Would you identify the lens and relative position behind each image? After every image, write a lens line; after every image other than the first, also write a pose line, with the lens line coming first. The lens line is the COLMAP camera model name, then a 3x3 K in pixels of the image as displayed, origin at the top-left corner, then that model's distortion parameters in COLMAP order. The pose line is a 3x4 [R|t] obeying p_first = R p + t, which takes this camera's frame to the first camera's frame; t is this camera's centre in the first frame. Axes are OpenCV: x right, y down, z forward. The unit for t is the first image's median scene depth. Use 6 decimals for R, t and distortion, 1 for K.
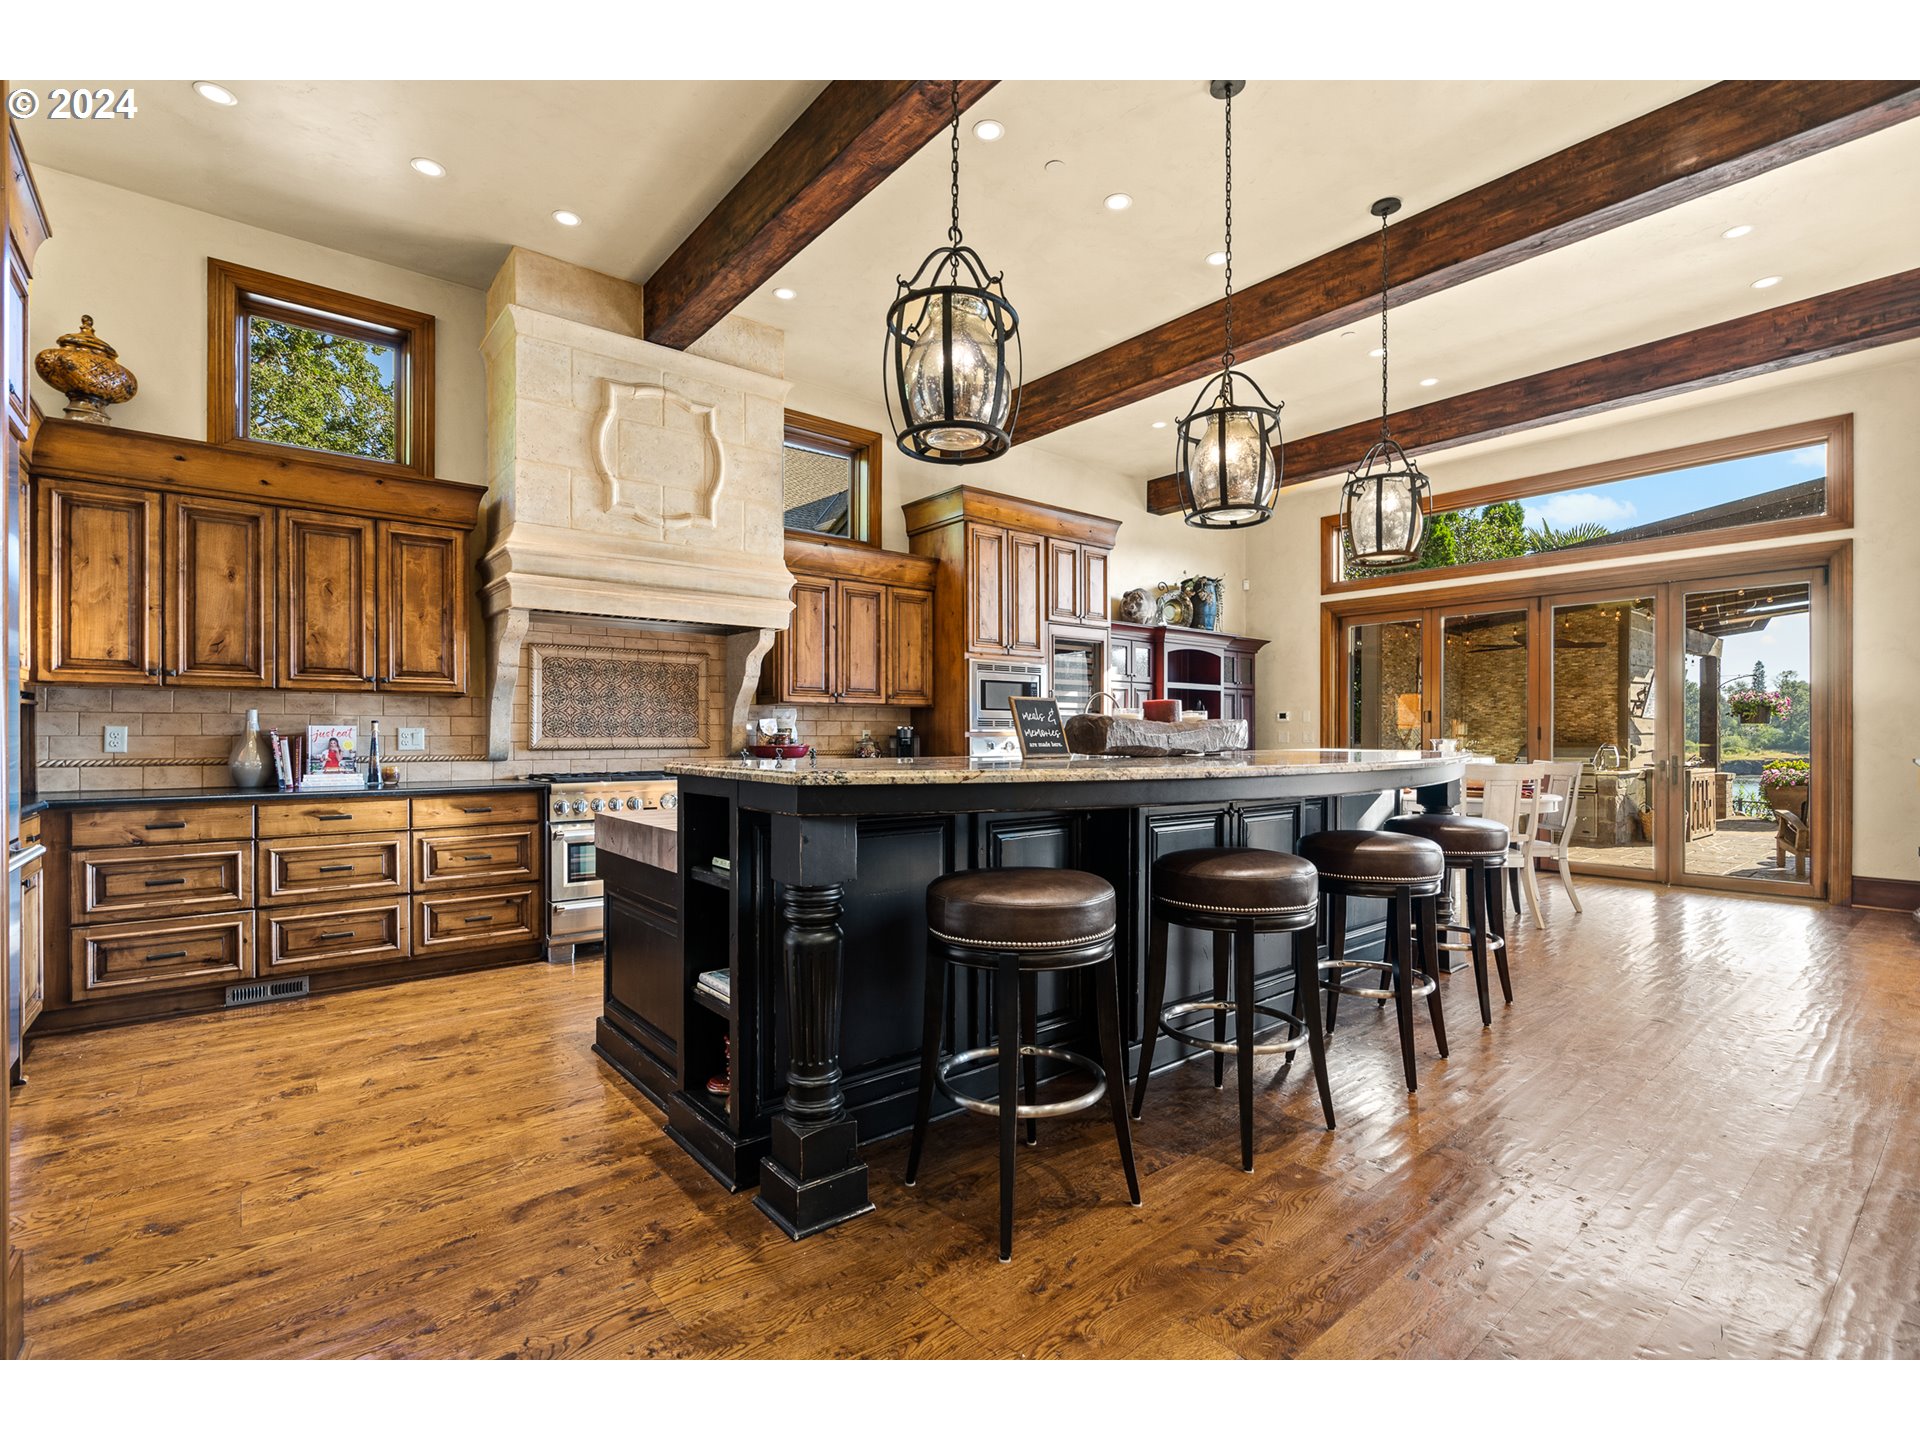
lens RADIAL K [[891.4, 0, 950.0], [0, 891.4, 731.0], [0, 0, 1]] dist [-0.010941, 0.003837]
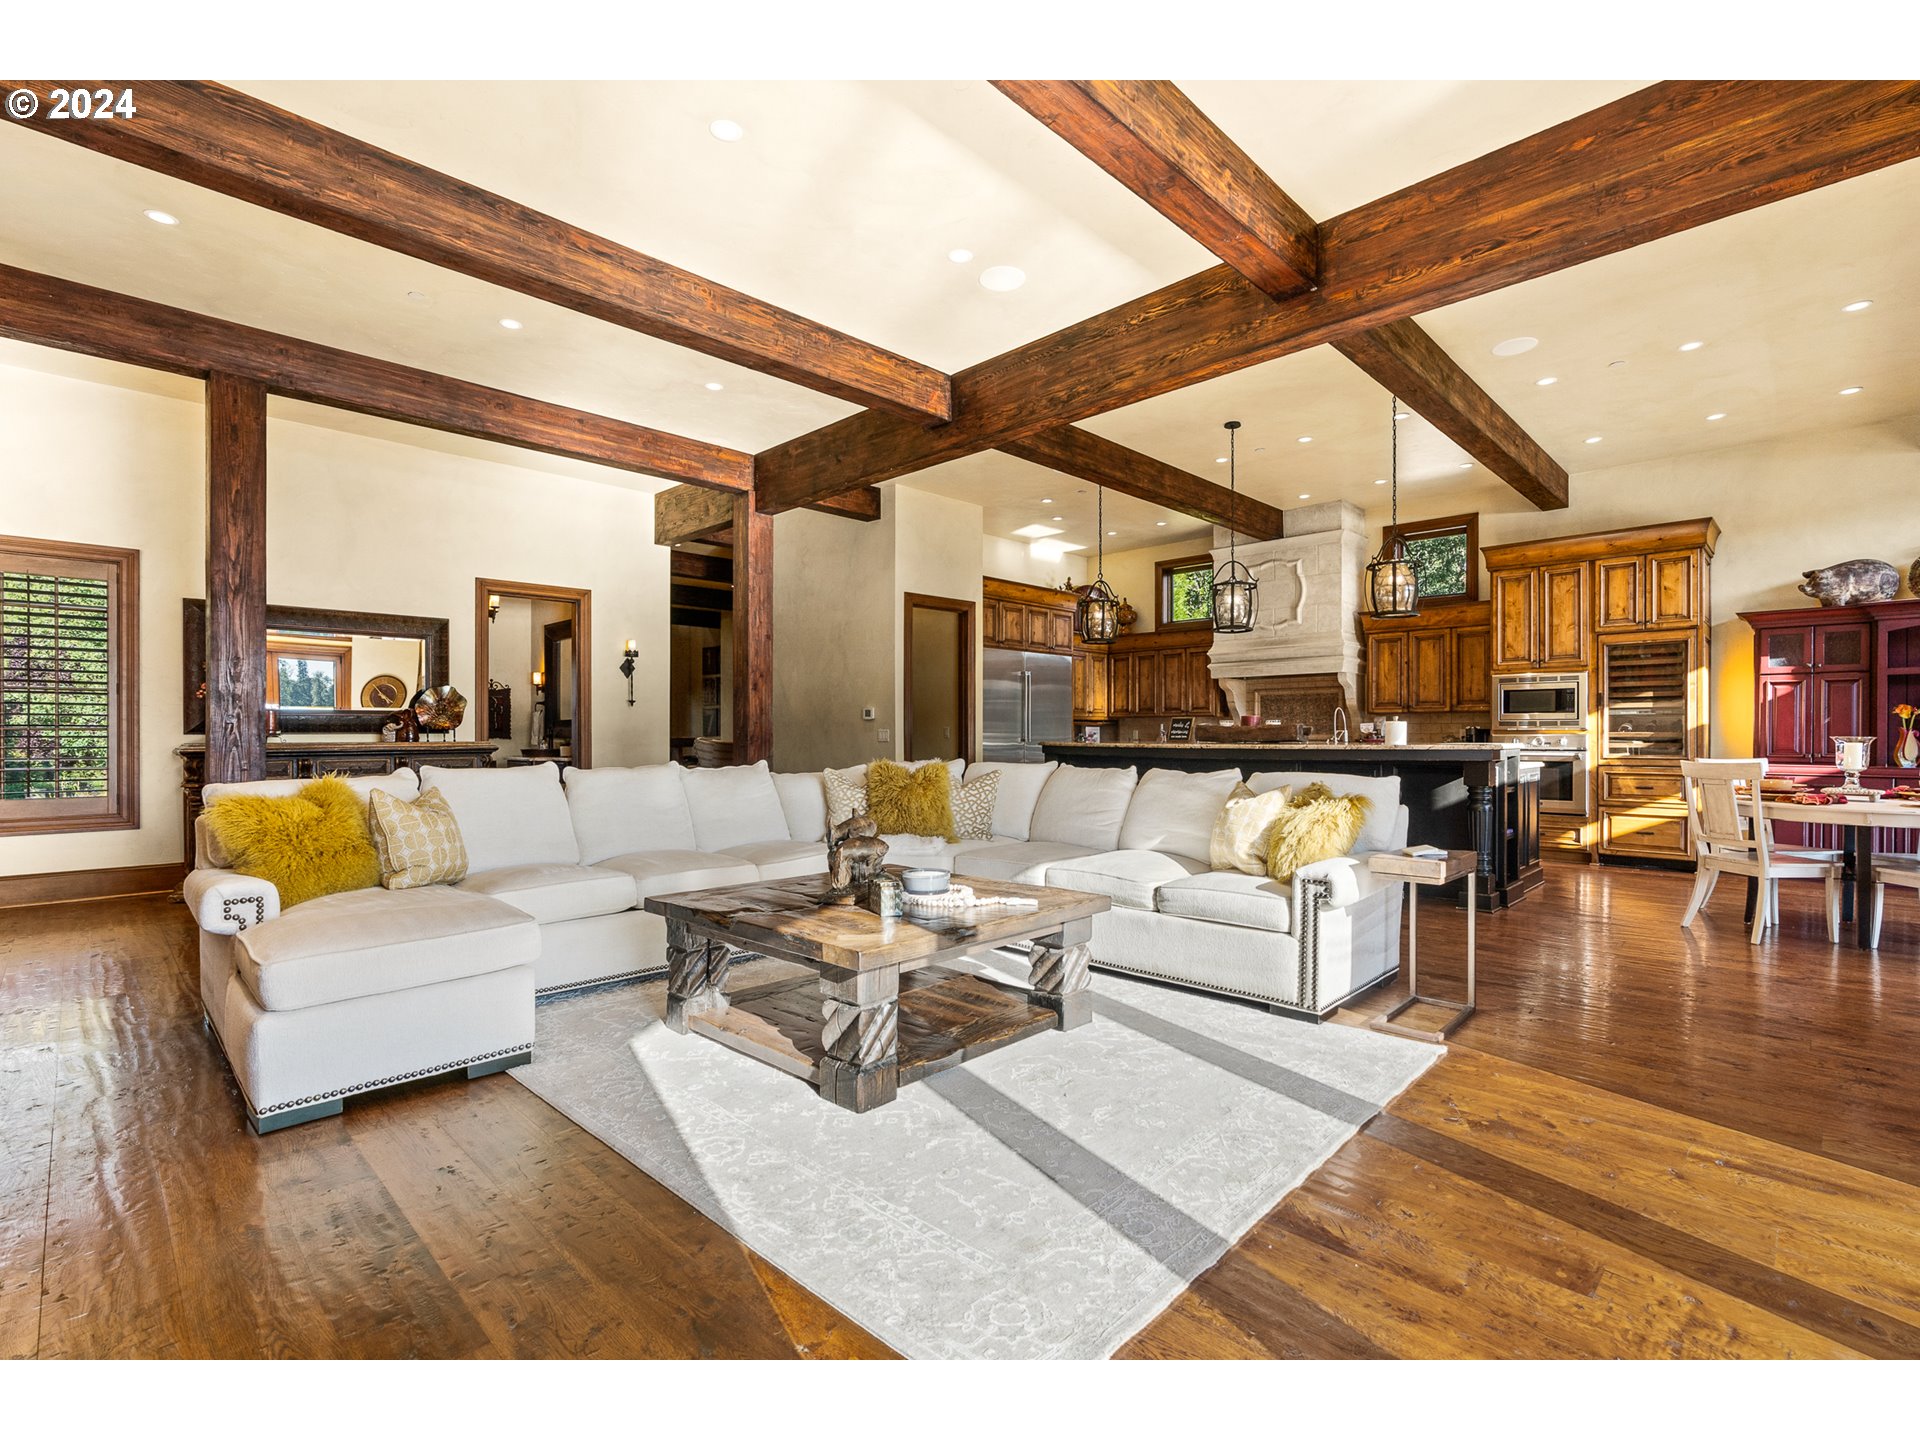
lens RADIAL K [[891.4, 0, 958.9], [0, 891.4, 732.8], [0, 0, 1]] dist [-0.010941, 0.003837]
pose [[0.095665, -0.002893, -0.995409, 1.453539], [0.007523, 0.999969, -0.002184, 0.002012], [0.995385, -0.007280, 0.095684, 0.088955]]
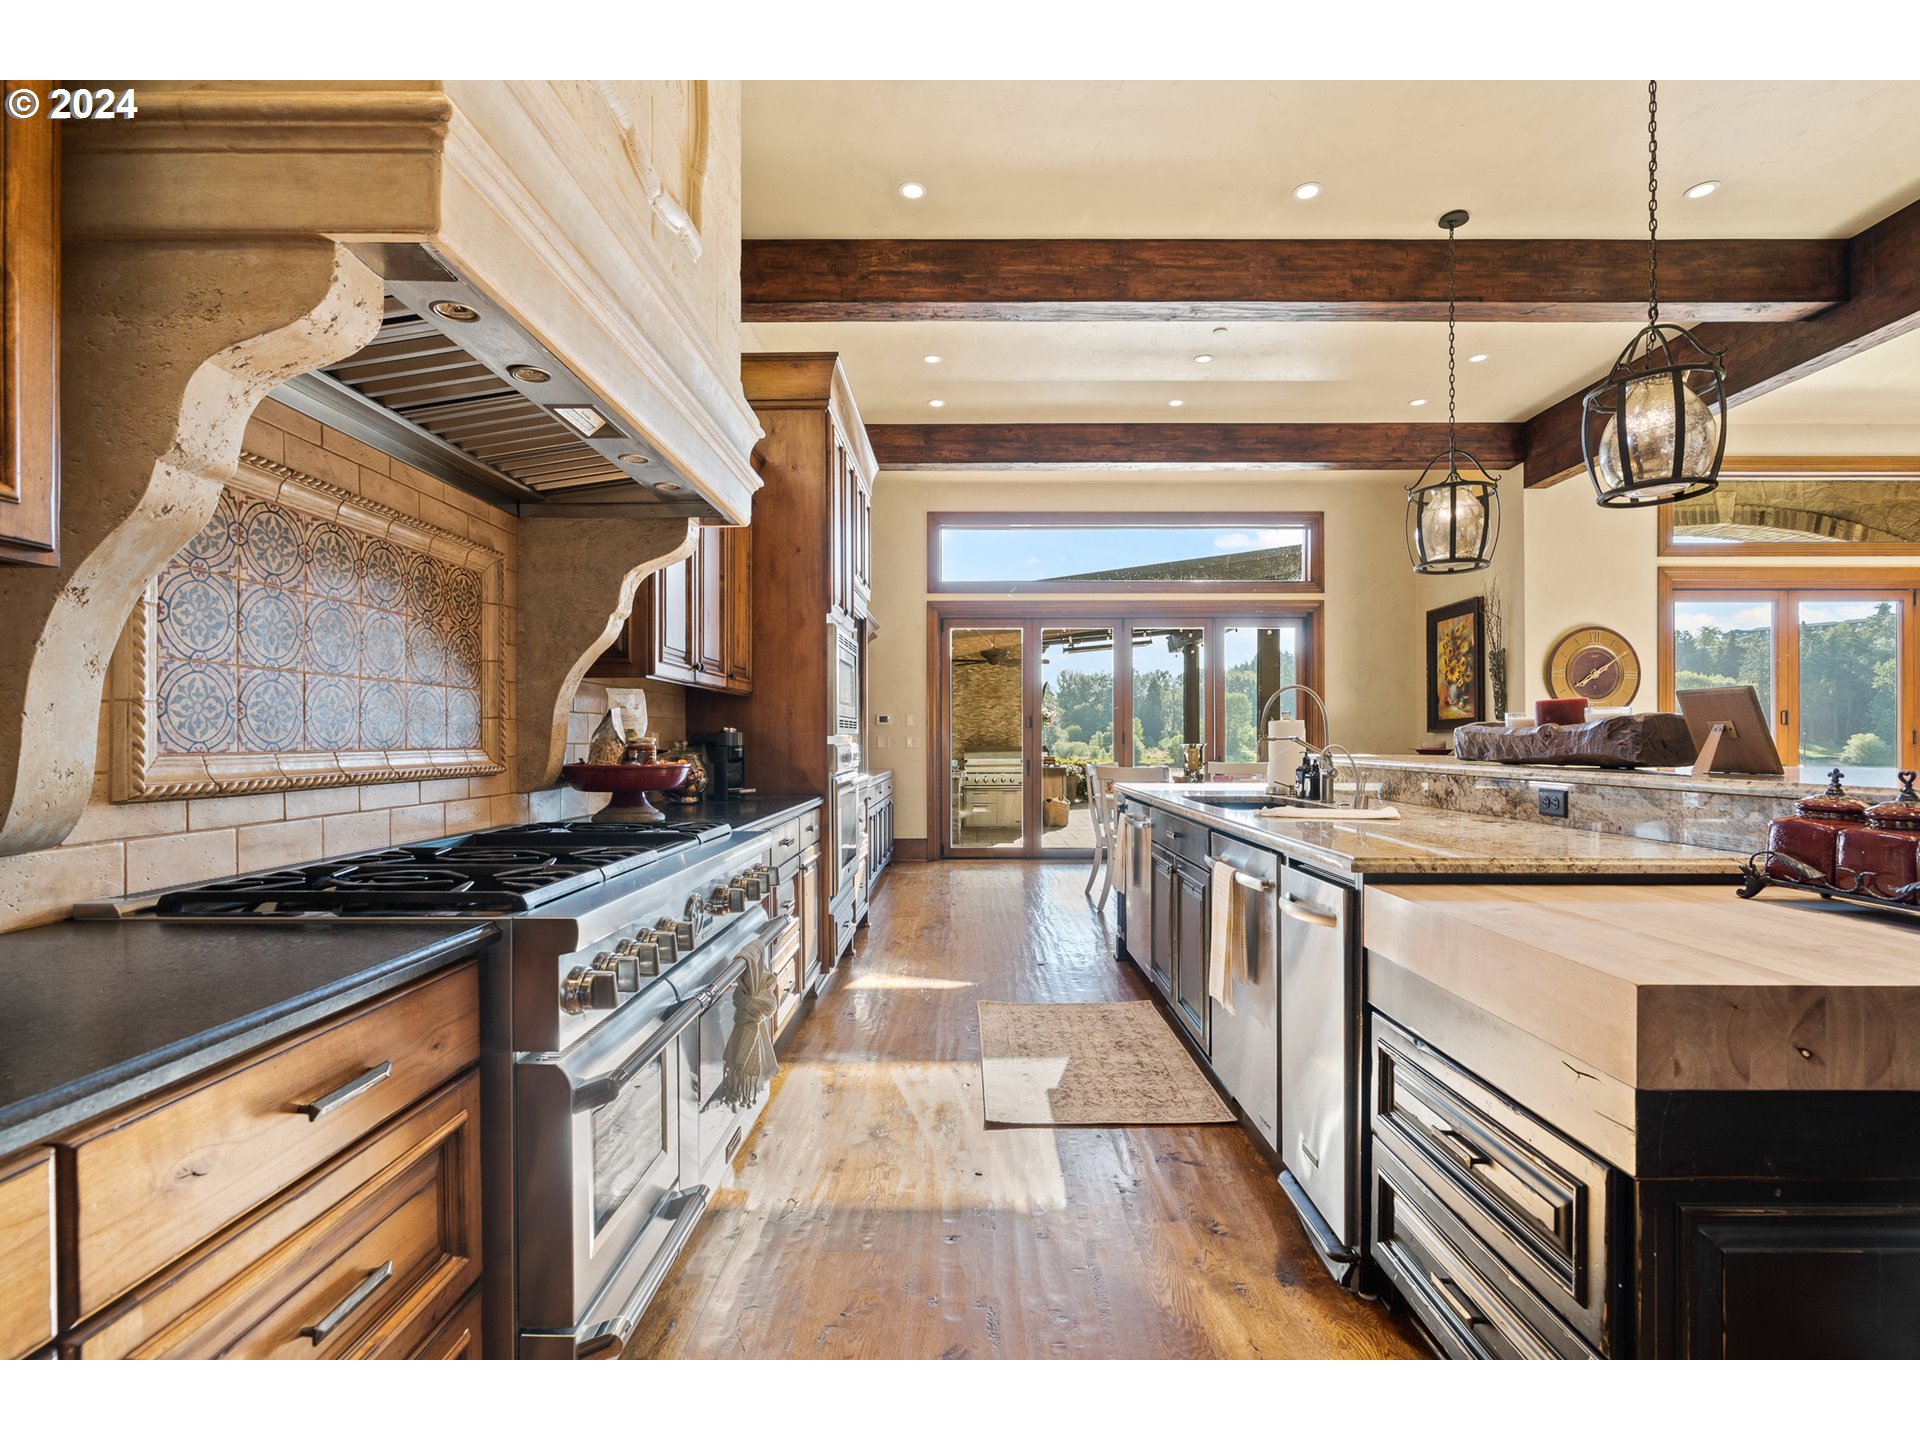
lens RADIAL K [[891.4, 0, 960.5], [0, 891.4, 730.9], [0, 0, 1]] dist [-0.010941, 0.003837]
pose [[0.636388, 0.006753, 0.771339, -0.481426], [-0.003198, 0.999976, -0.006117, 0.000834], [-0.771362, 0.001426, 0.636395, 0.591323]]
